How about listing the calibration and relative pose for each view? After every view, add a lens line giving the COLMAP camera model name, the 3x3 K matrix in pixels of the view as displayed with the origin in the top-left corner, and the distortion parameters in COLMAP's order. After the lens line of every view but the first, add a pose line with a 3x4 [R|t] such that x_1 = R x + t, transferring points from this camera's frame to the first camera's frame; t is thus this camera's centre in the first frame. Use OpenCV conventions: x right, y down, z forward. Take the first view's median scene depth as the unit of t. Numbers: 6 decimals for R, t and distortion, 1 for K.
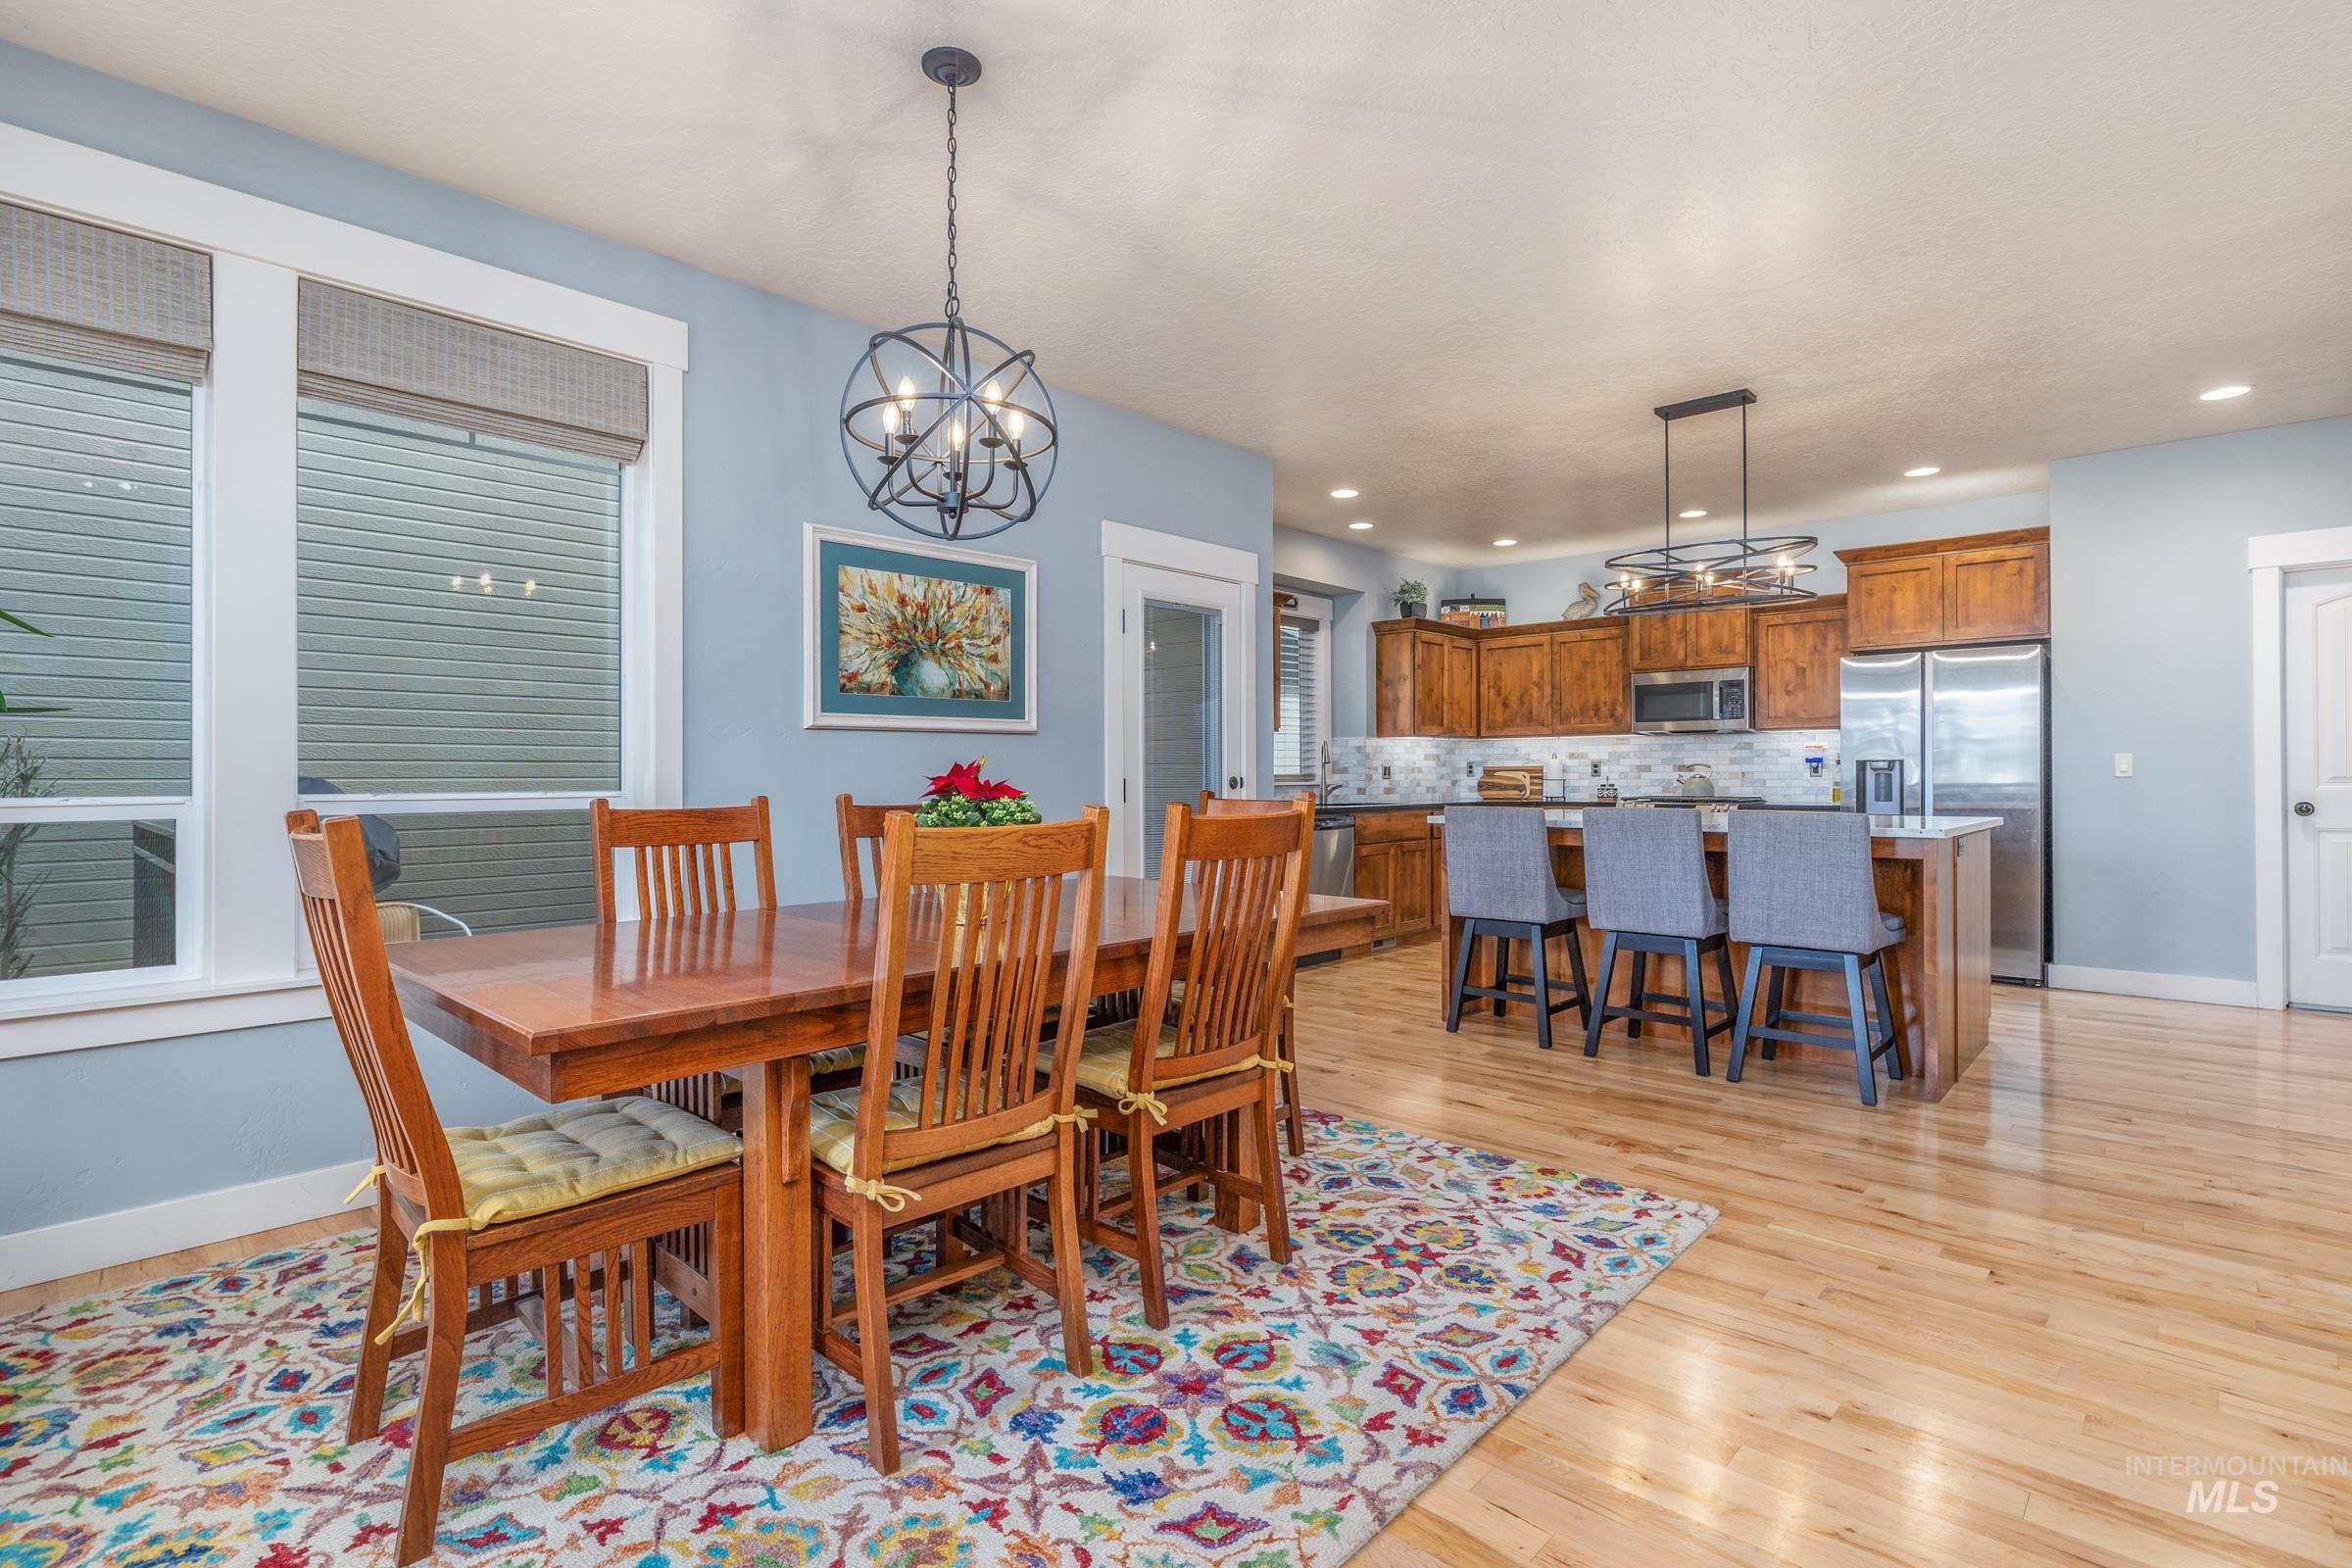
lens RADIAL K [[1131.0, 0, 1188.7], [0, 1131.0, 770.8], [0, 0, 1]] dist [-0.003898, 0.000710]
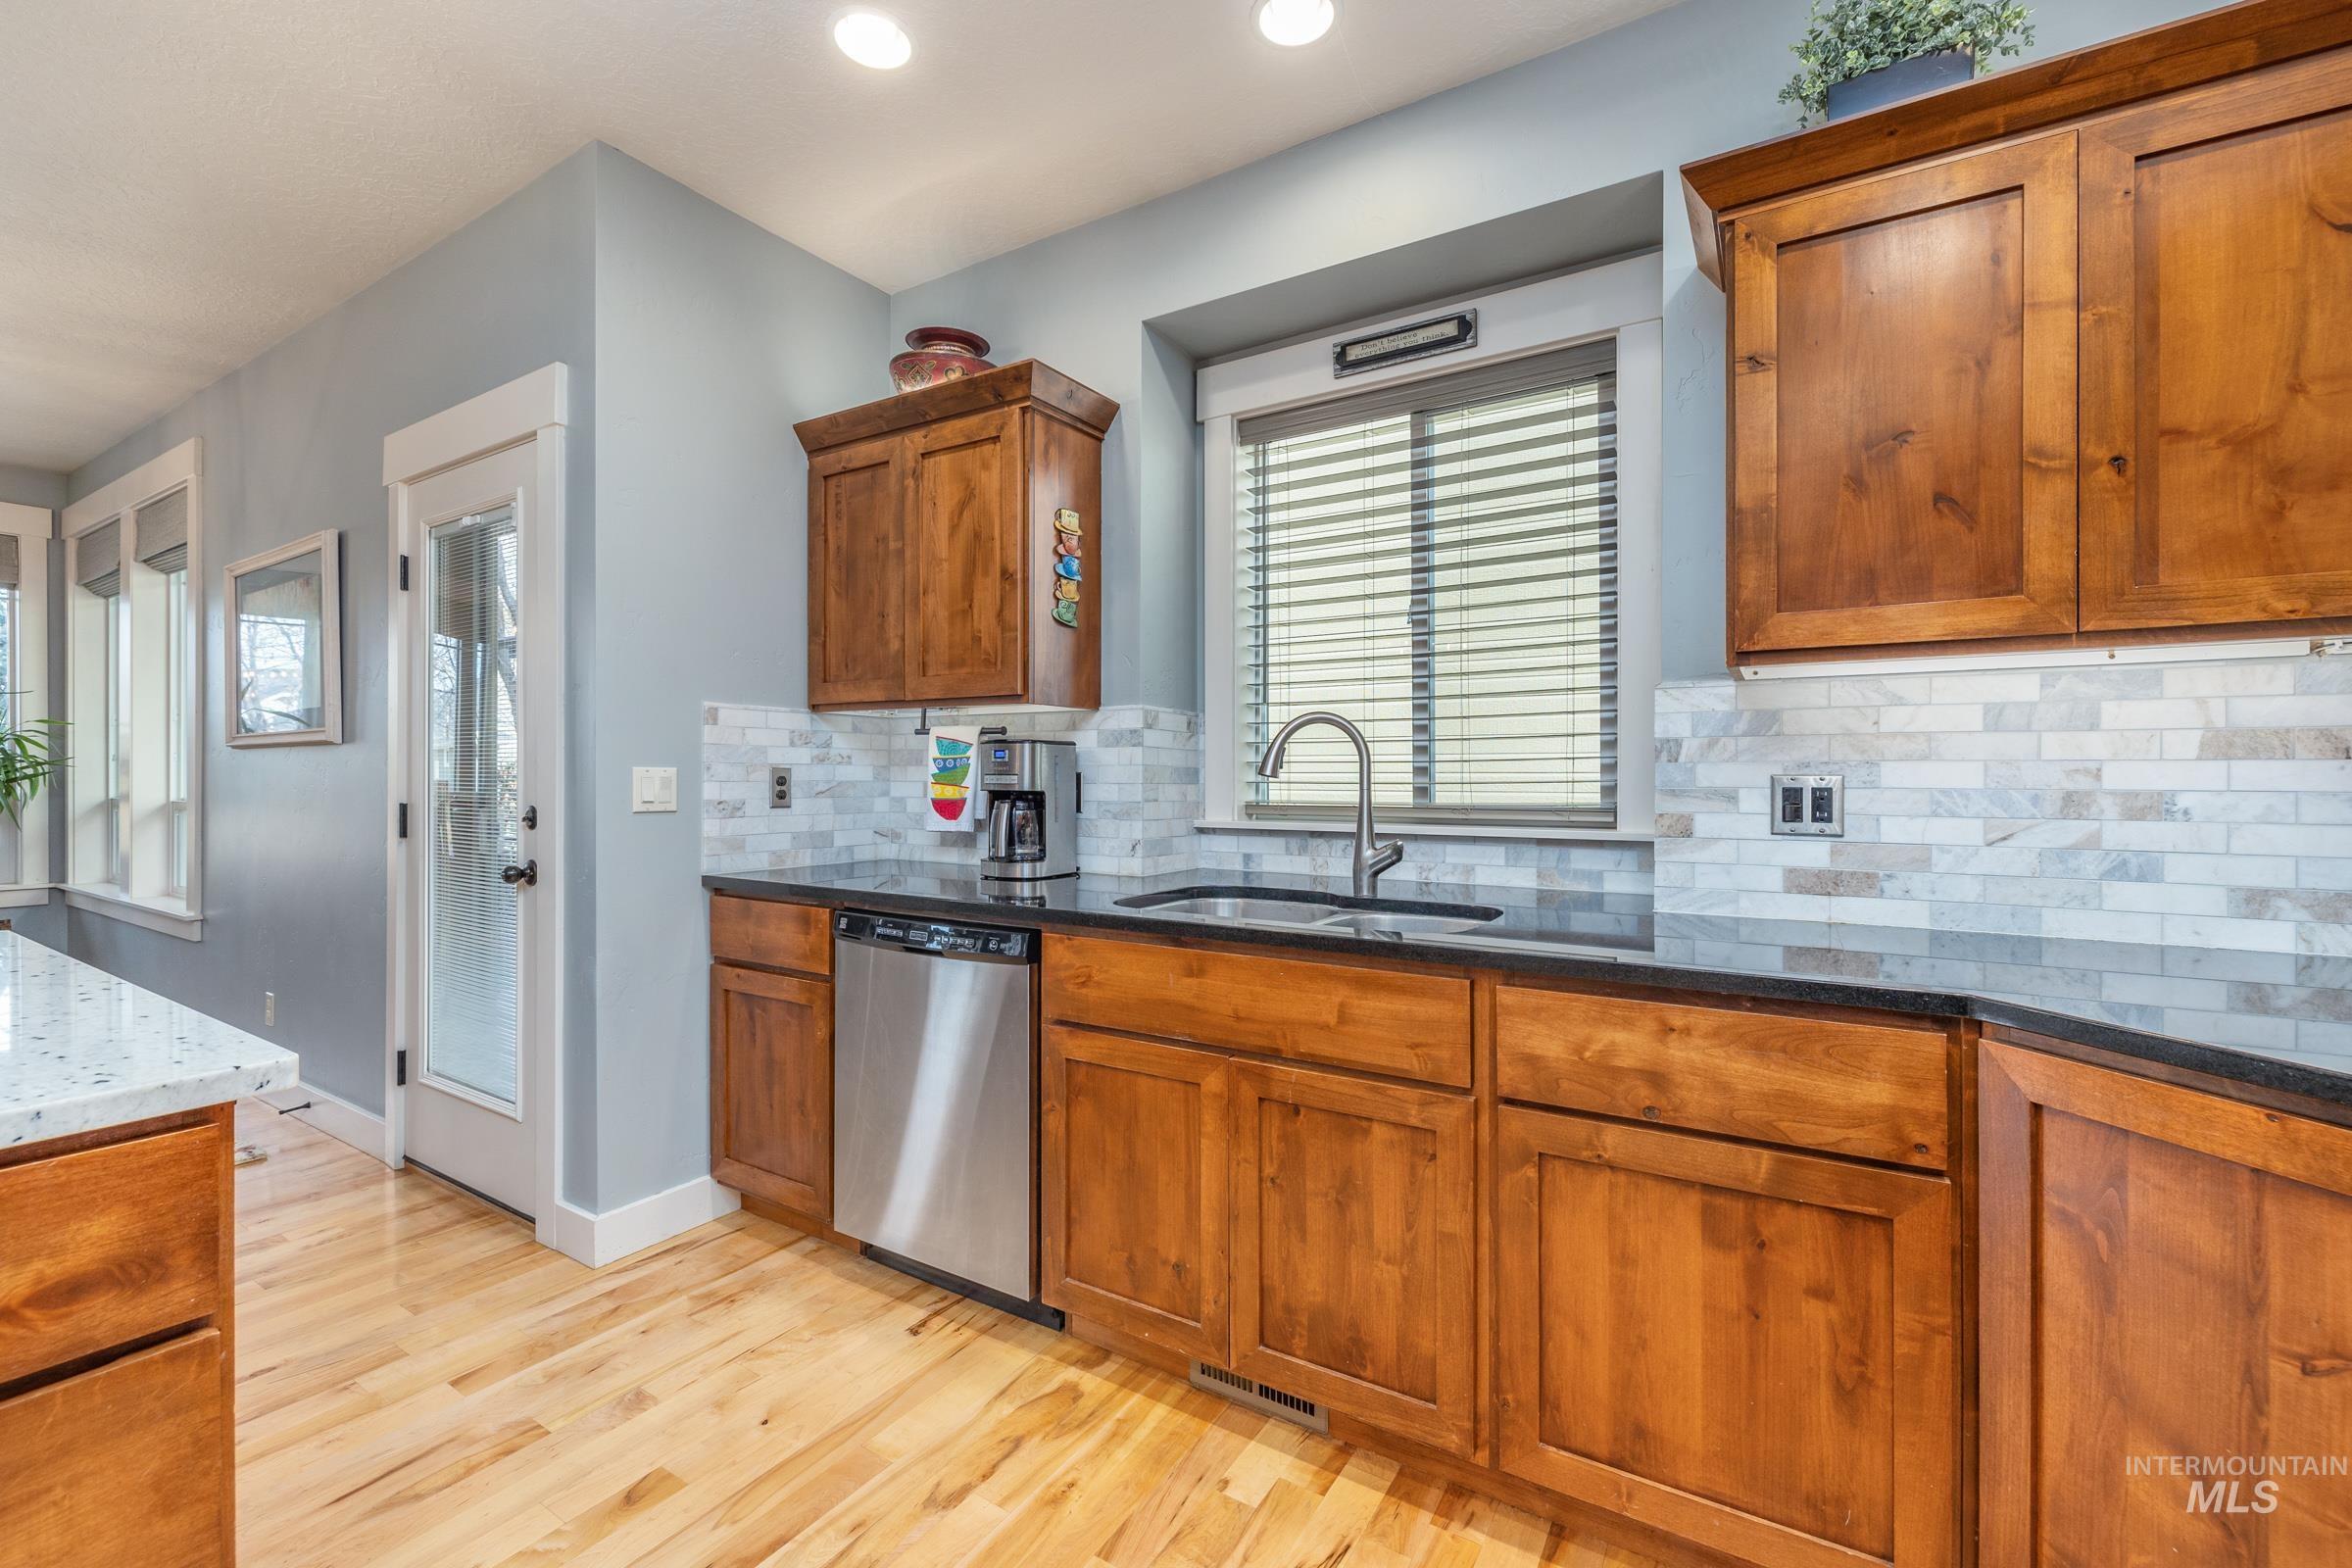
lens RADIAL K [[984.2, 0, 1171.6], [0, 984.2, 776.4], [0, 0, 1]] dist [-0.002871, 0.000557]
pose [[0.178409, 0.004737, -0.983945, 0.435059], [0.000211, 0.999988, 0.004853, -0.008565], [0.983956, -0.001074, 0.178406, 0.961990]]
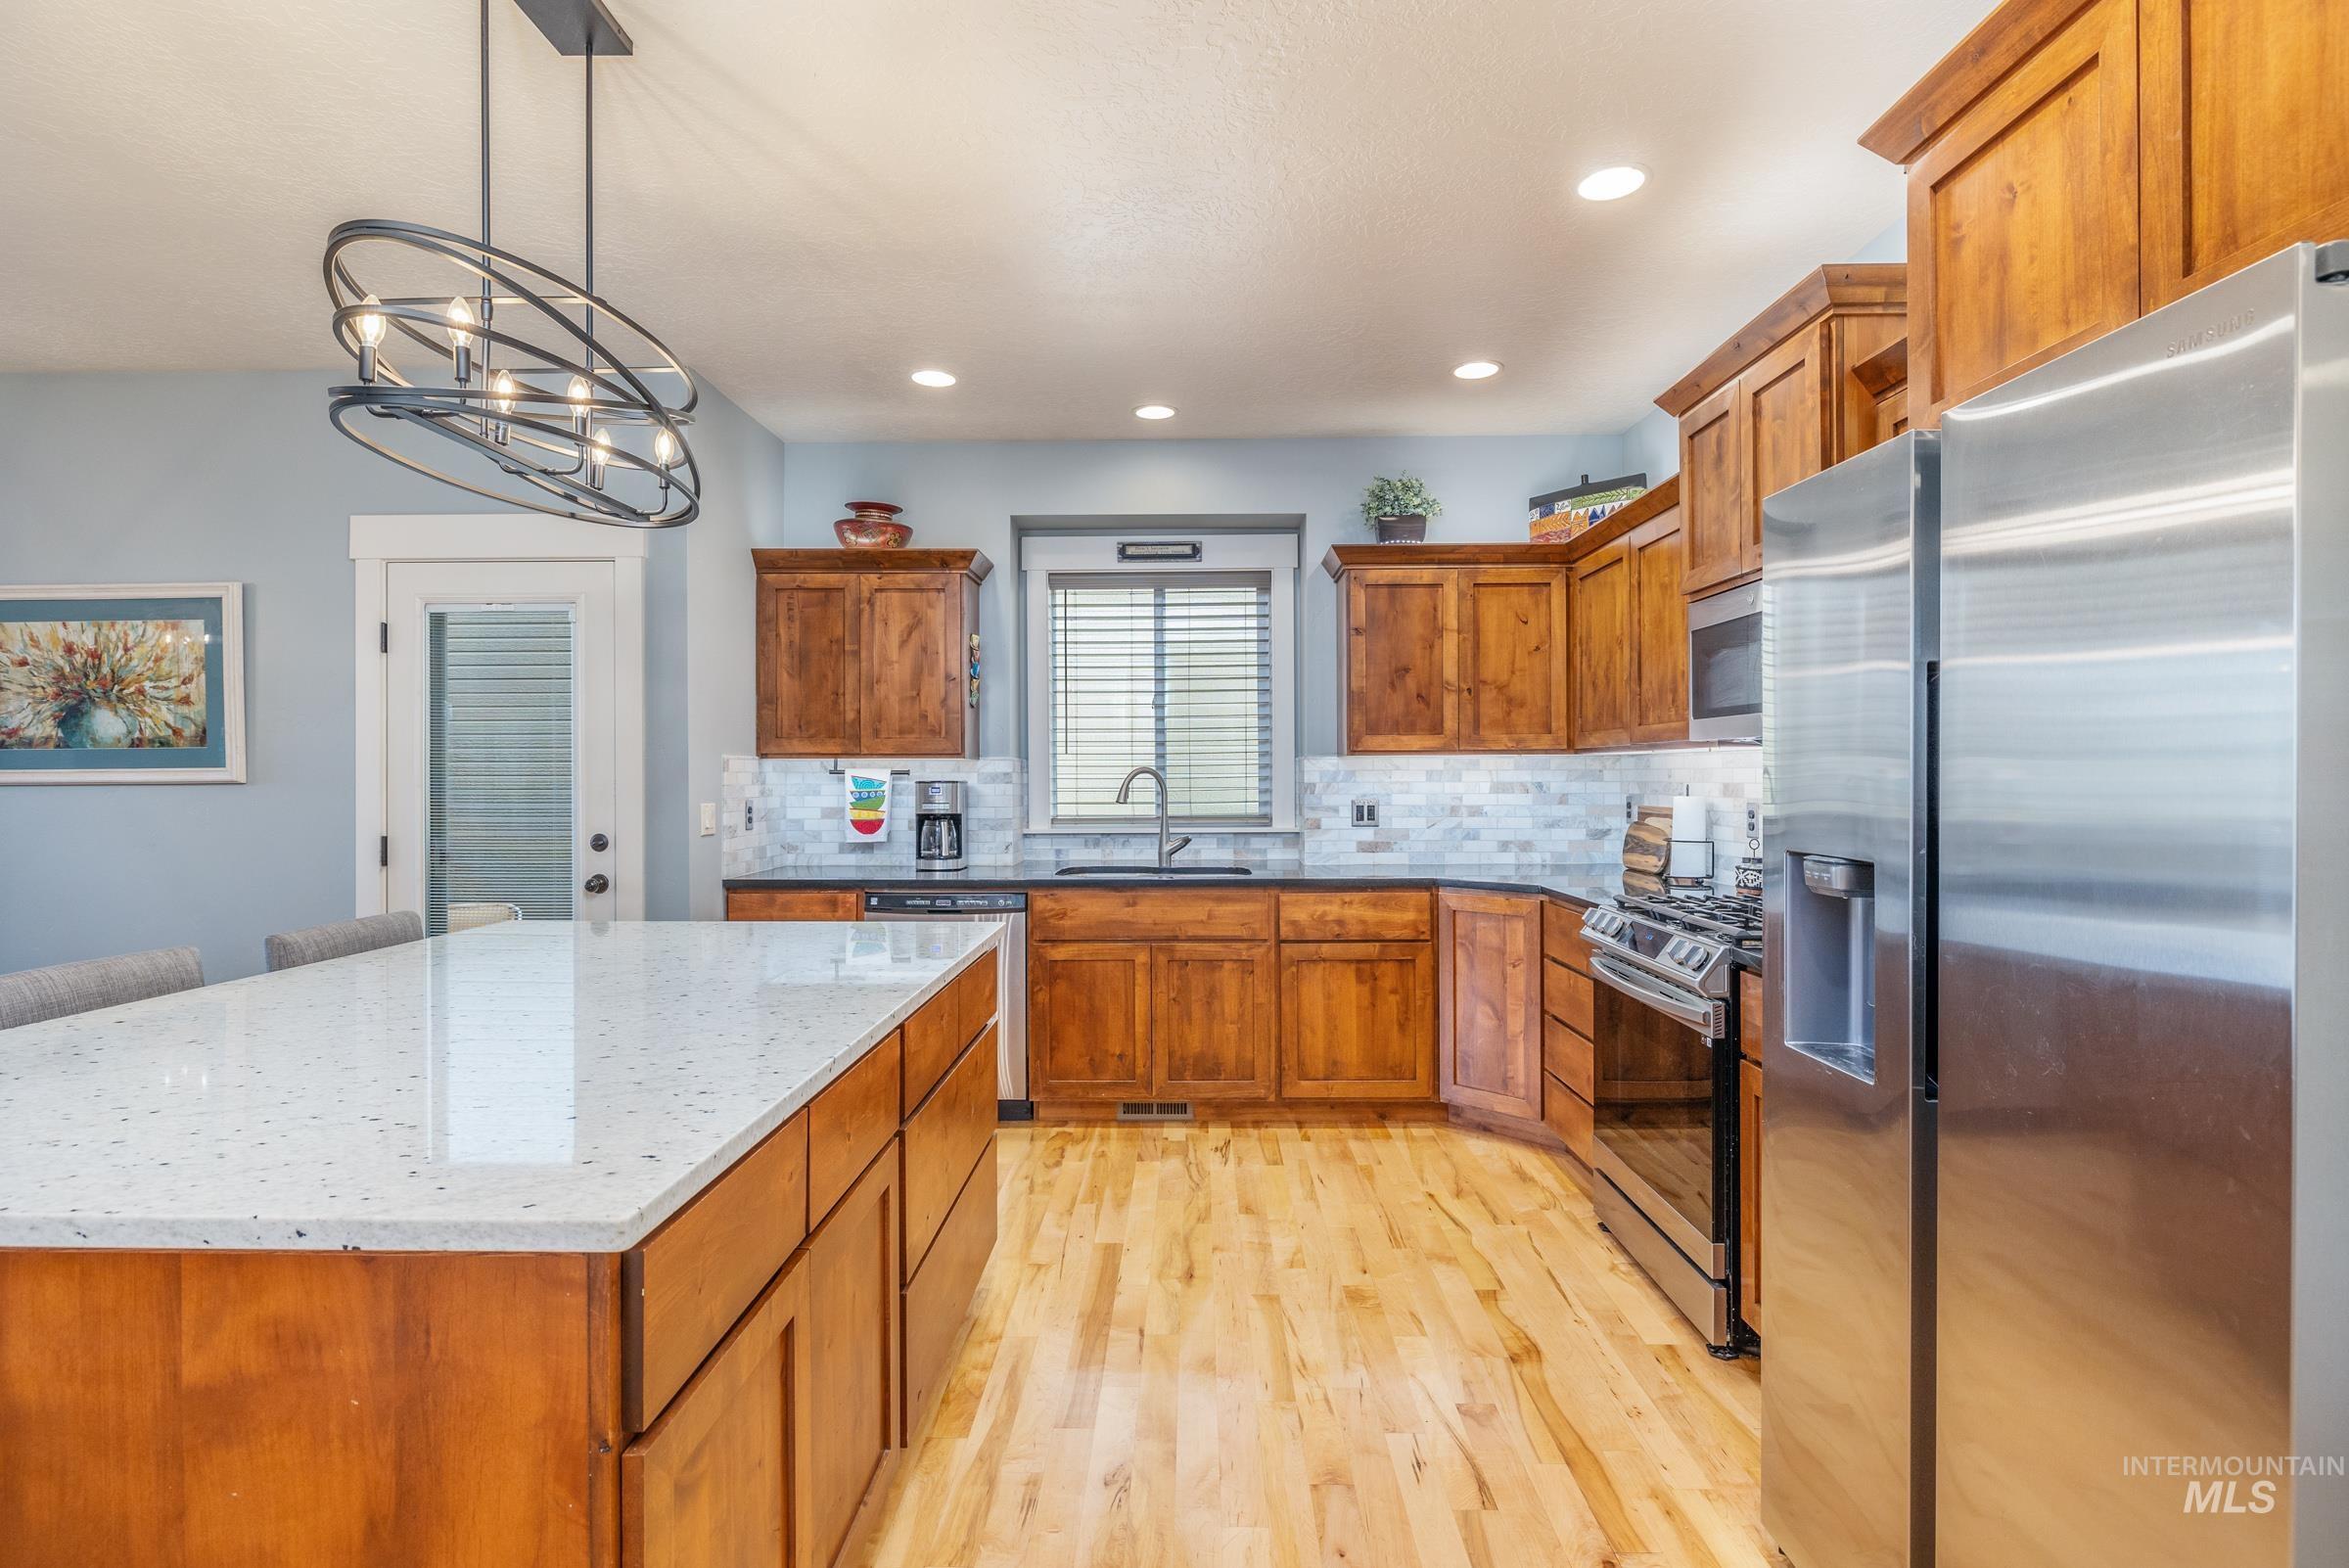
lens RADIAL K [[1129.6, 0, 1174.2], [0, 1129.6, 773.9], [0, 0, 1]] dist [-0.003898, 0.000710]
pose [[0.662317, 0.002811, -0.749219, 0.643045], [0.003758, 0.999968, 0.007074, -0.028595], [0.749214, -0.007501, 0.662285, 0.635450]]
